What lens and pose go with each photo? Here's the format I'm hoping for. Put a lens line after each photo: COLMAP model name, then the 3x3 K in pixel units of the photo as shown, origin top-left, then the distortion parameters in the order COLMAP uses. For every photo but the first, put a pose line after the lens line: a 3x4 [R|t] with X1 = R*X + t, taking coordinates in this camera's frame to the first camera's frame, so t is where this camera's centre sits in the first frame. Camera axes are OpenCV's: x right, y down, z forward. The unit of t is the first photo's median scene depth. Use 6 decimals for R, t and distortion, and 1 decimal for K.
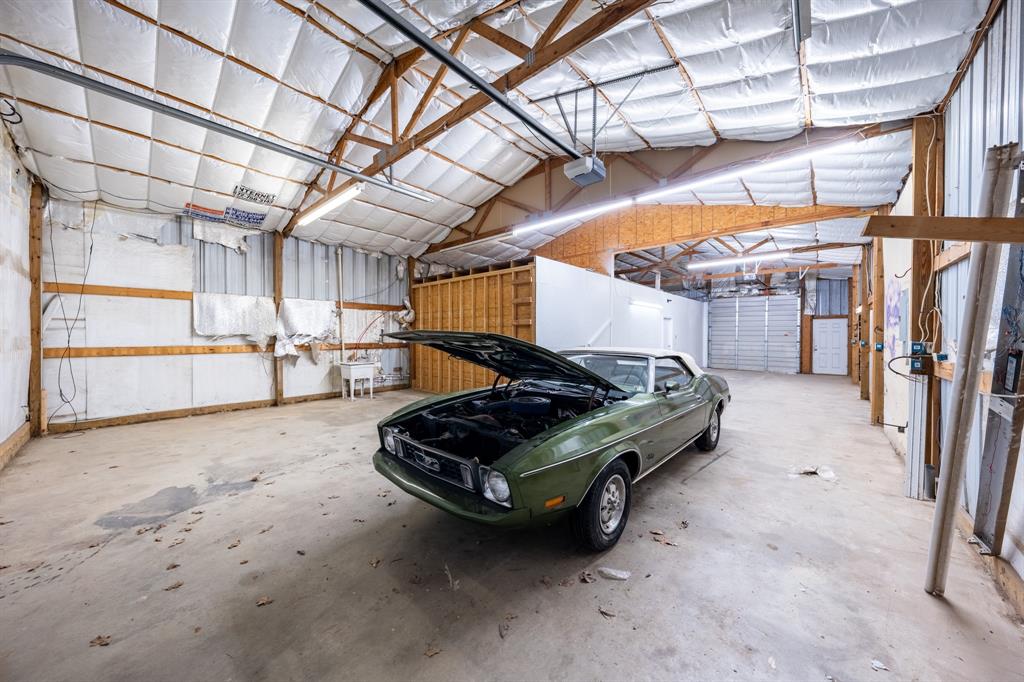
lens RADIAL K [[349.3, 0, 510.2], [0, 349.3, 335.9], [0, 0, 1]] dist [-0.001226, 0.000038]
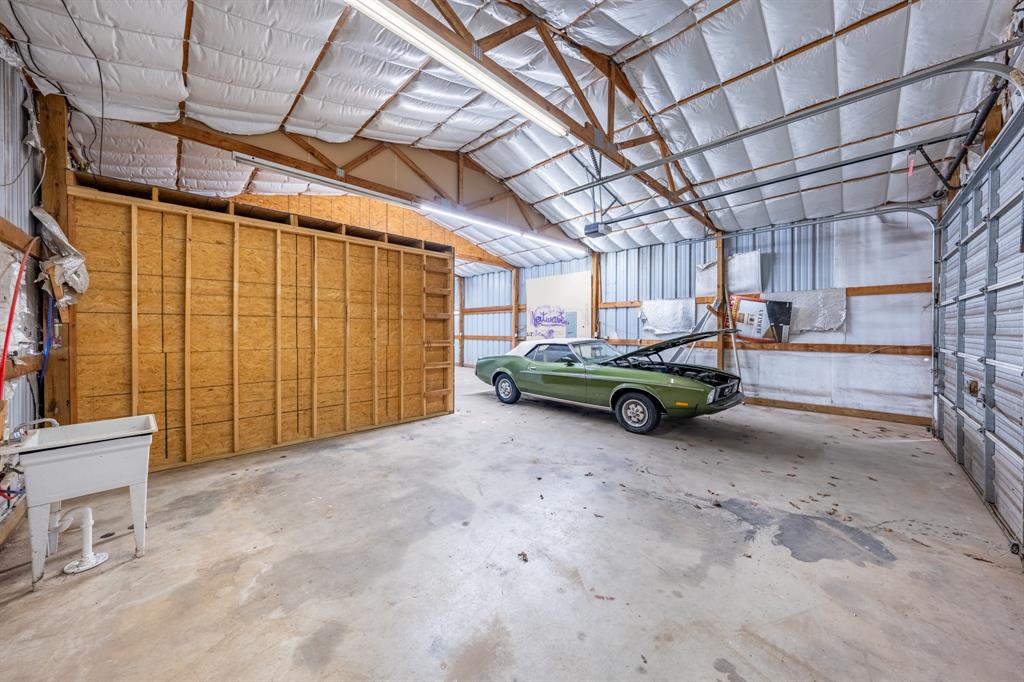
lens RADIAL K [[349.3, 0, 510.2], [0, 349.3, 335.9], [0, 0, 1]] dist [-0.001226, 0.000038]
pose [[0.053346, -0.021815, 0.998338, -1.785889], [-0.003021, 0.999753, 0.022008, -0.019270], [-0.998571, -0.004190, 0.053267, 1.628261]]
